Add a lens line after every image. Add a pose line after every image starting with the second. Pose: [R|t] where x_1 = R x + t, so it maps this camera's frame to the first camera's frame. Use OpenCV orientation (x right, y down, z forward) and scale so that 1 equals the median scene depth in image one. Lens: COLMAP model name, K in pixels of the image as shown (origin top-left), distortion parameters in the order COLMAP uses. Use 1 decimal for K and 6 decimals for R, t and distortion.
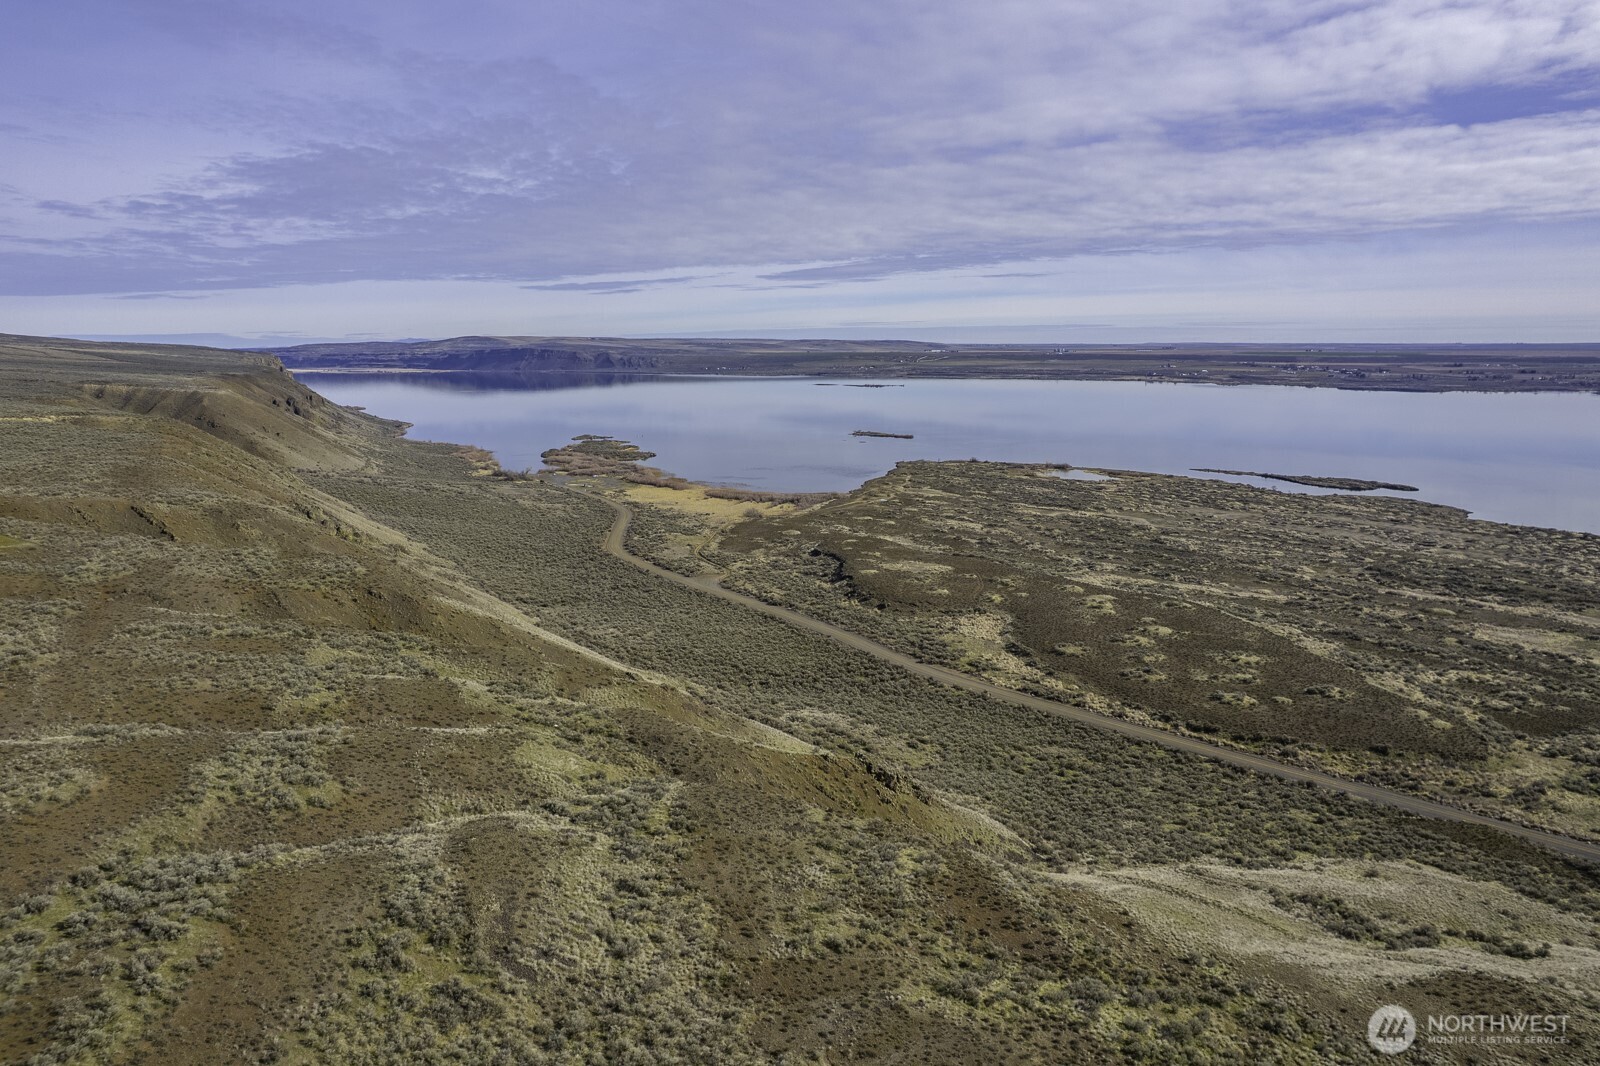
lens RADIAL K [[1072.5, 0, 792.5], [0, 1072.5, 520.2], [0, 0, 1]] dist [-0.089855, 0.084957]
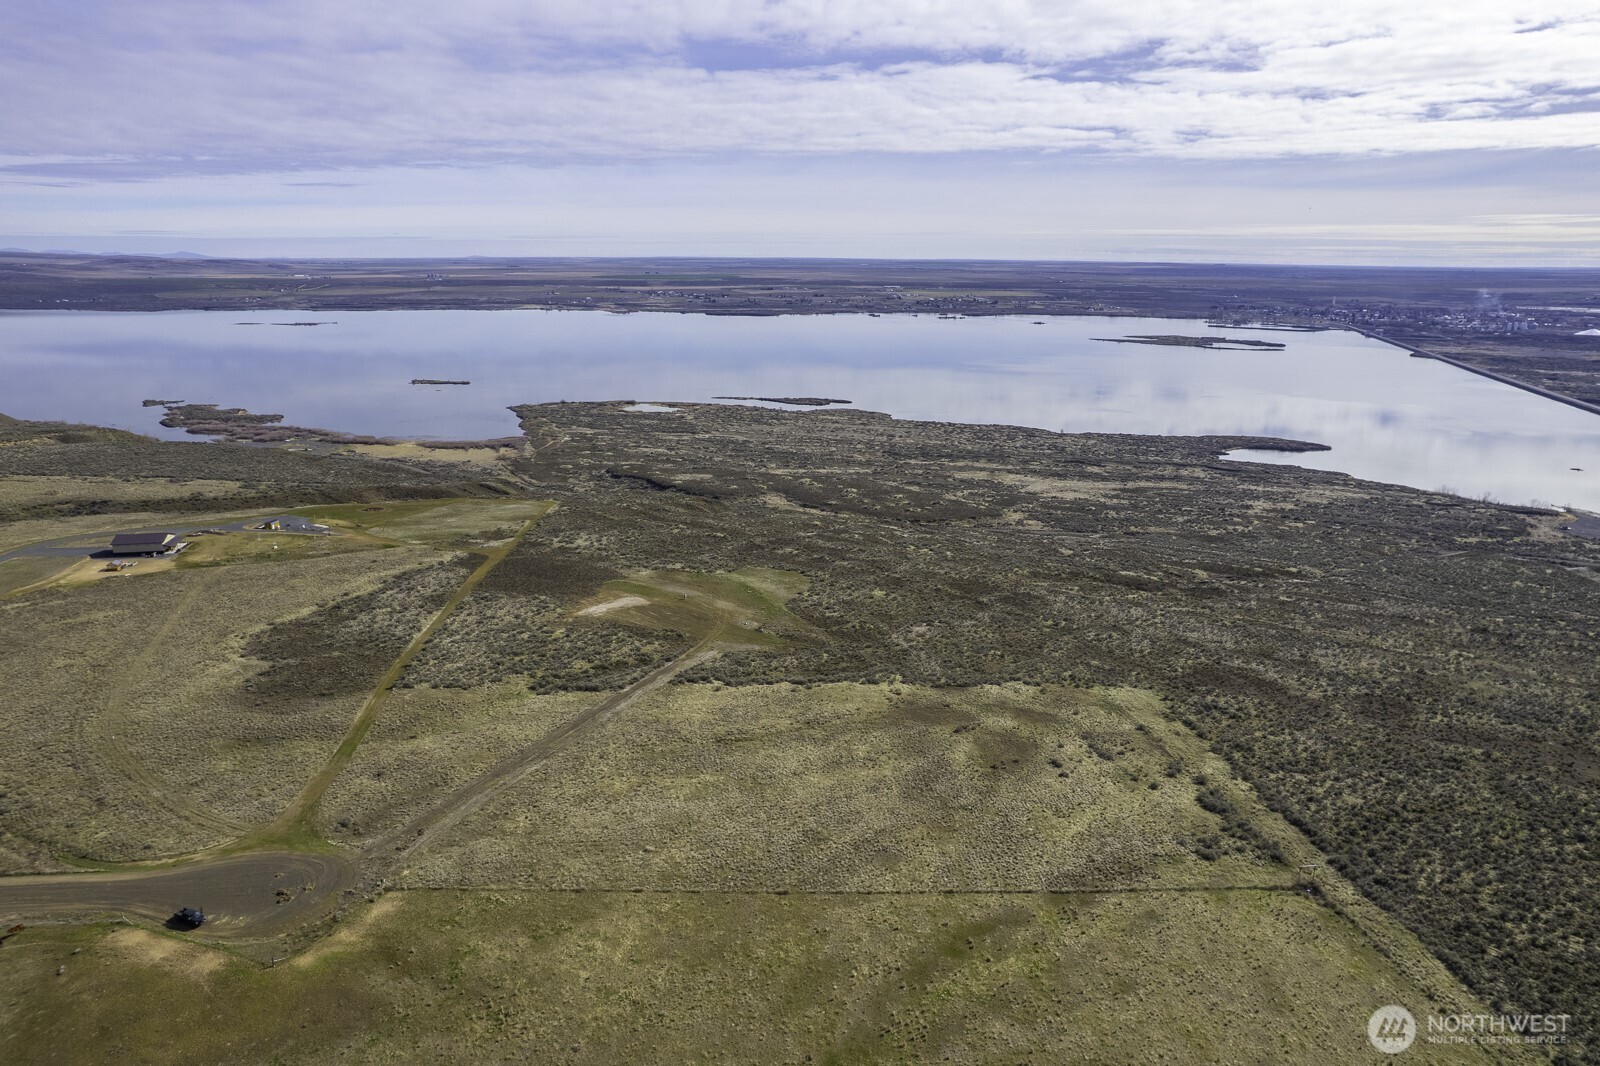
lens RADIAL K [[1044.7, 0, 822.1], [0, 1044.7, 507.6], [0, 0, 1]] dist [-0.078836, 0.085212]
pose [[0.794861, -0.131367, 0.592401, -0.692455], [0.085020, 0.990764, 0.105628, -0.064825], [-0.600806, -0.033594, 0.798689, -0.472025]]
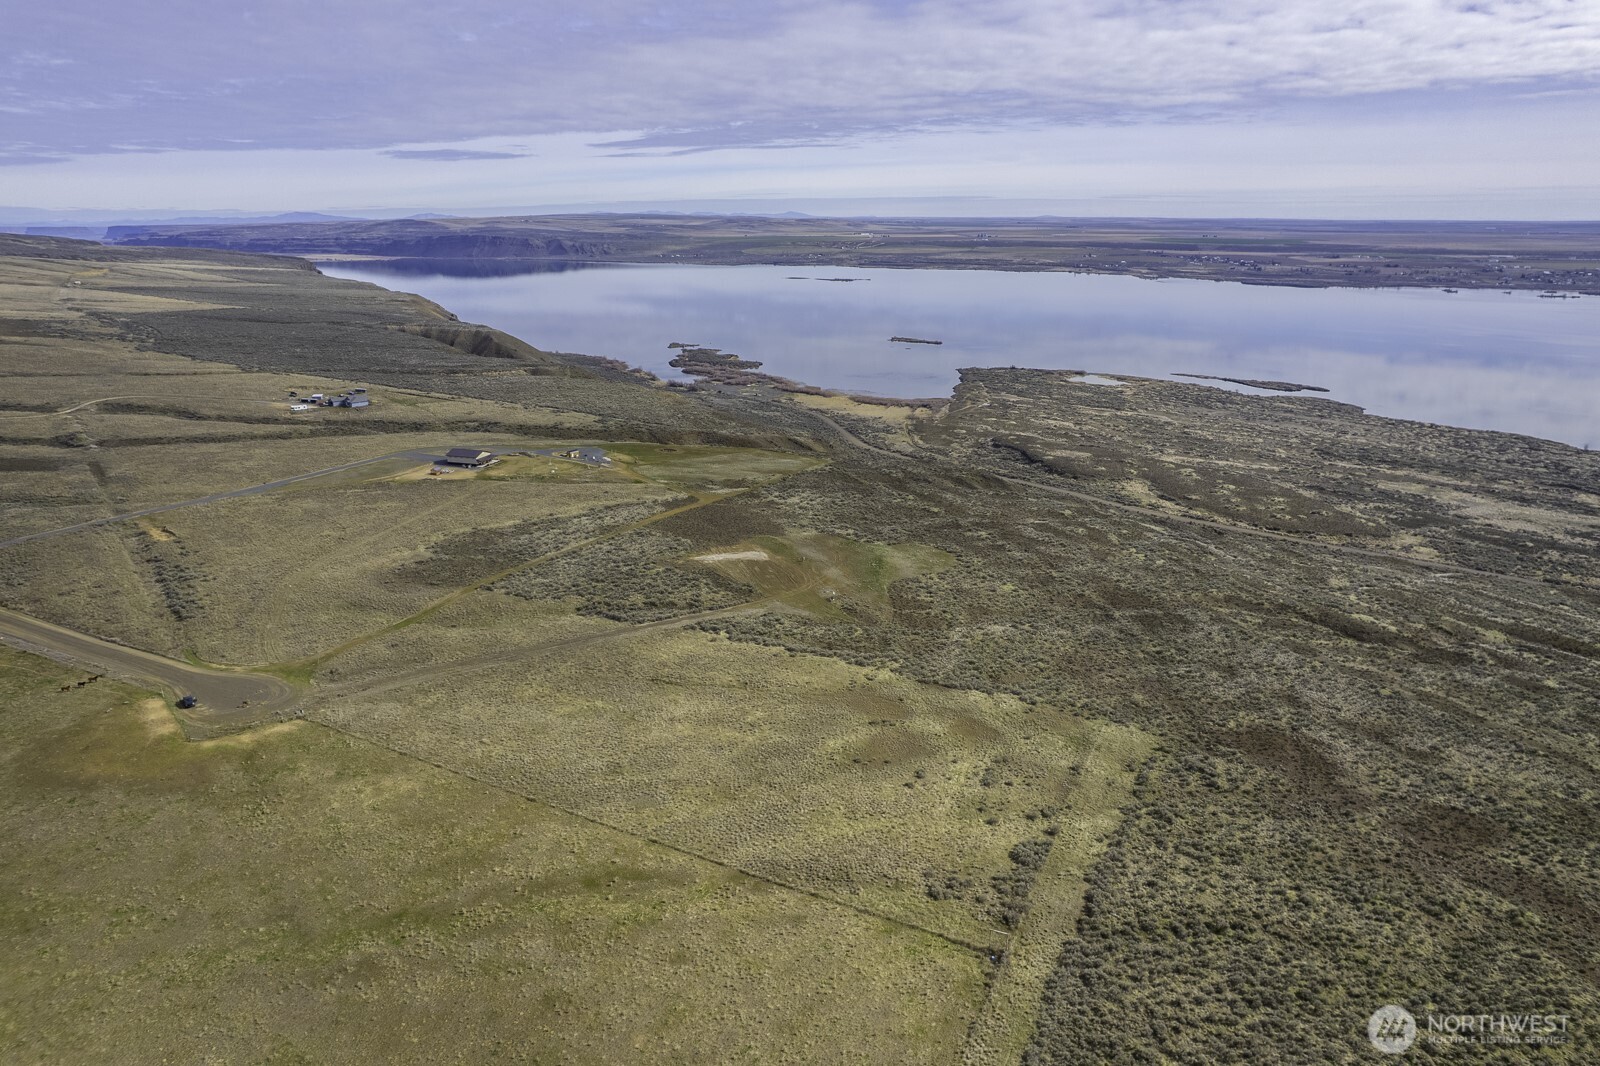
lens RADIAL K [[1062.1, 0, 810.8], [0, 1062.1, 542.5], [0, 0, 1]] dist [-0.081021, 0.070746]
pose [[0.992970, -0.032208, 0.113904, -0.459983], [0.015795, 0.989718, 0.142160, -0.058542], [-0.117312, -0.139362, 0.983268, -0.590986]]
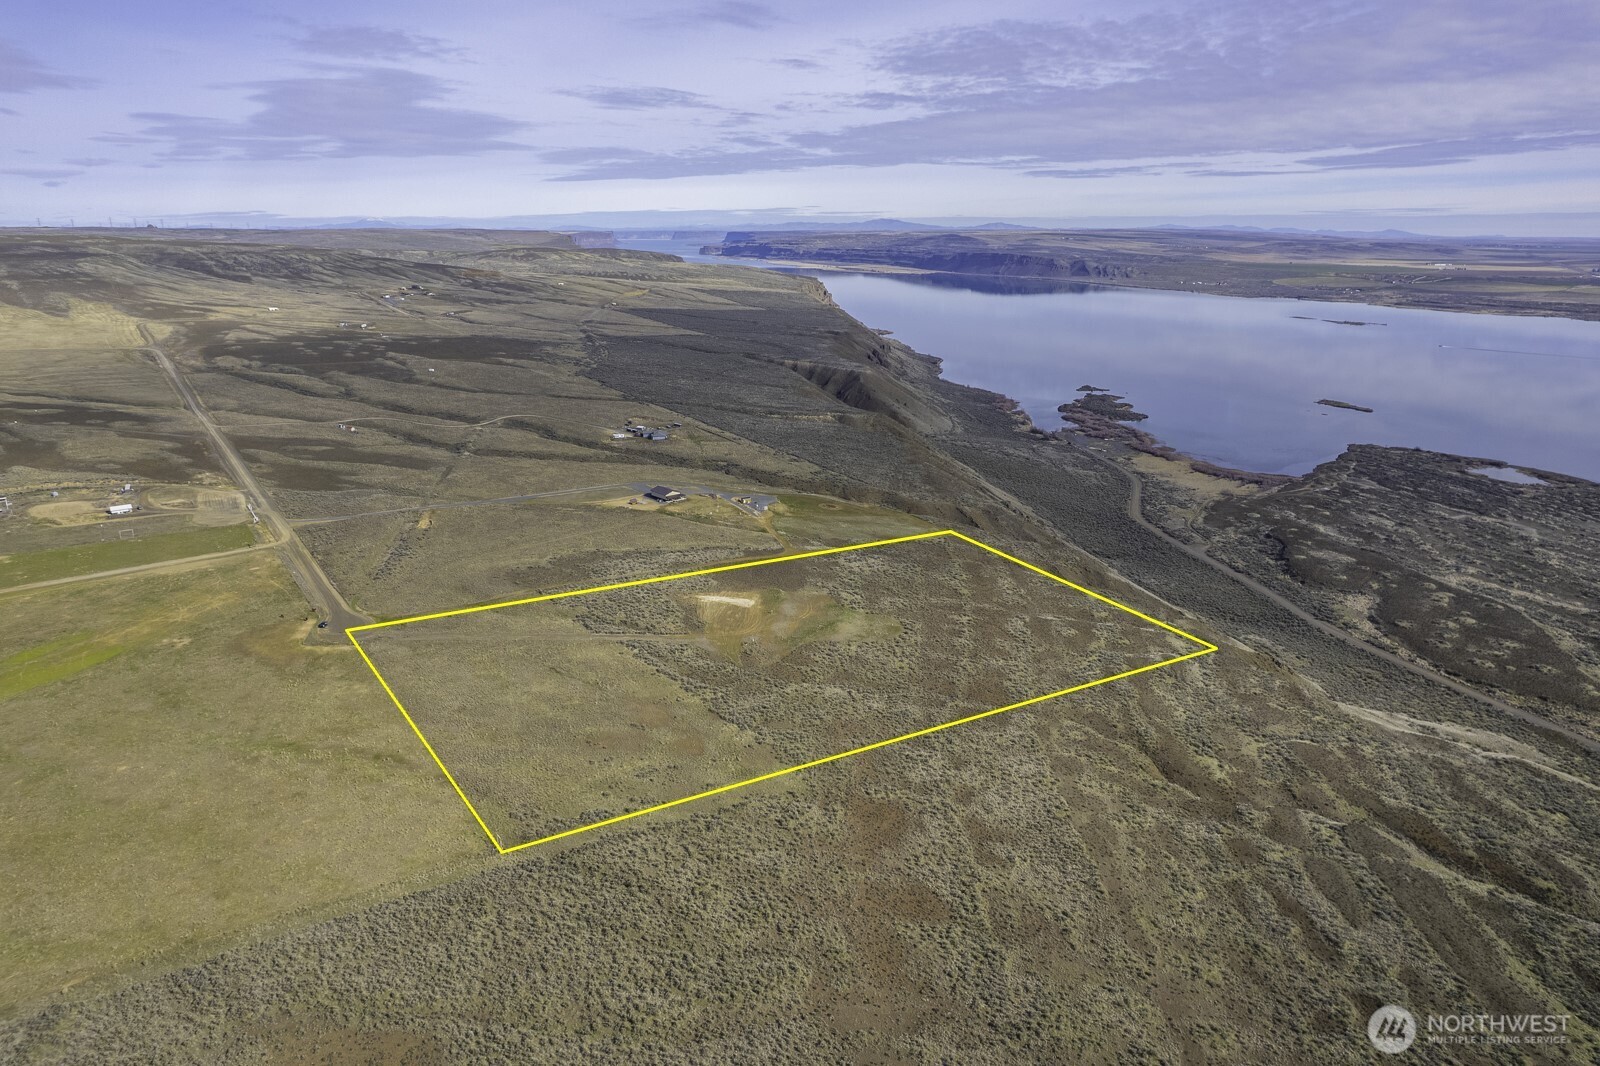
lens RADIAL K [[1074.3, 0, 790.0], [0, 1074.3, 529.7], [0, 0, 1]] dist [-0.075417, 0.051851]
pose [[0.914723, 0.118595, -0.386286, -0.021674], [-0.070726, 0.988193, 0.135911, -0.146513], [0.397843, -0.097000, 0.912311, -0.742611]]
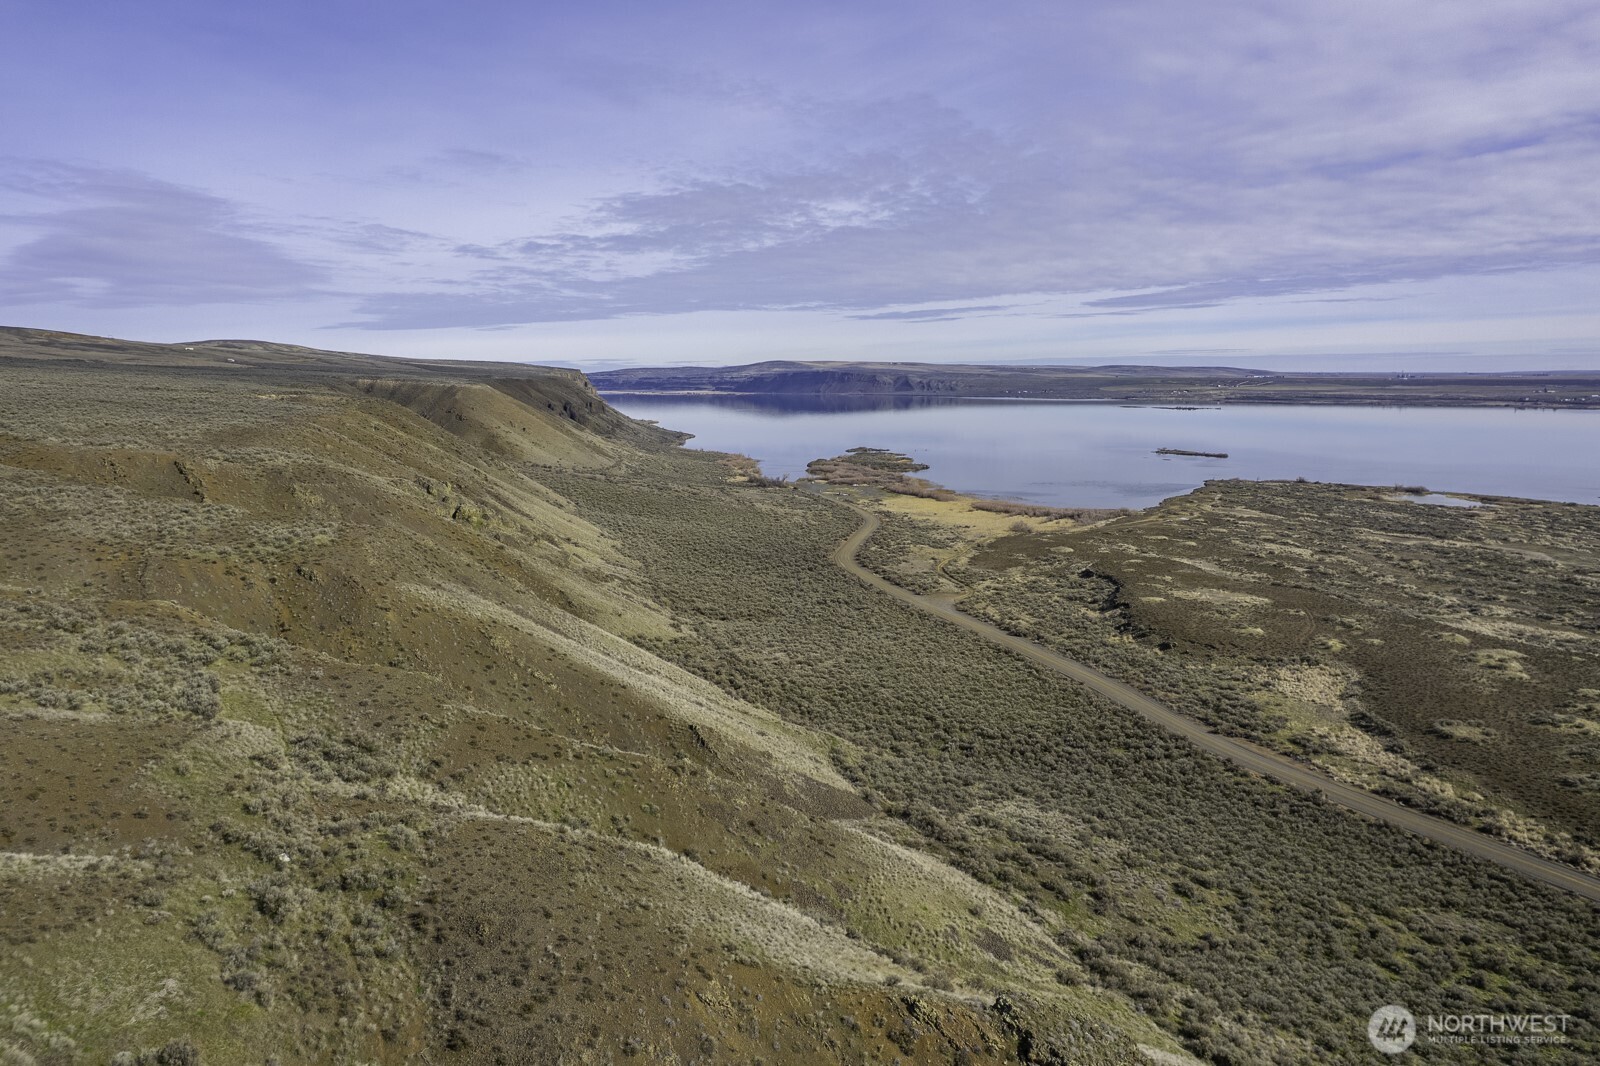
lens RADIAL K [[1072.5, 0, 800.0], [0, 1072.5, 533.0], [0, 0, 1]] dist [-0.106006, 0.080603]
pose [[0.962298, 0.037300, -0.269427, 0.028782], [-0.041381, 0.999098, -0.009480, 0.016969], [0.268830, 0.020272, 0.962974, 0.195754]]
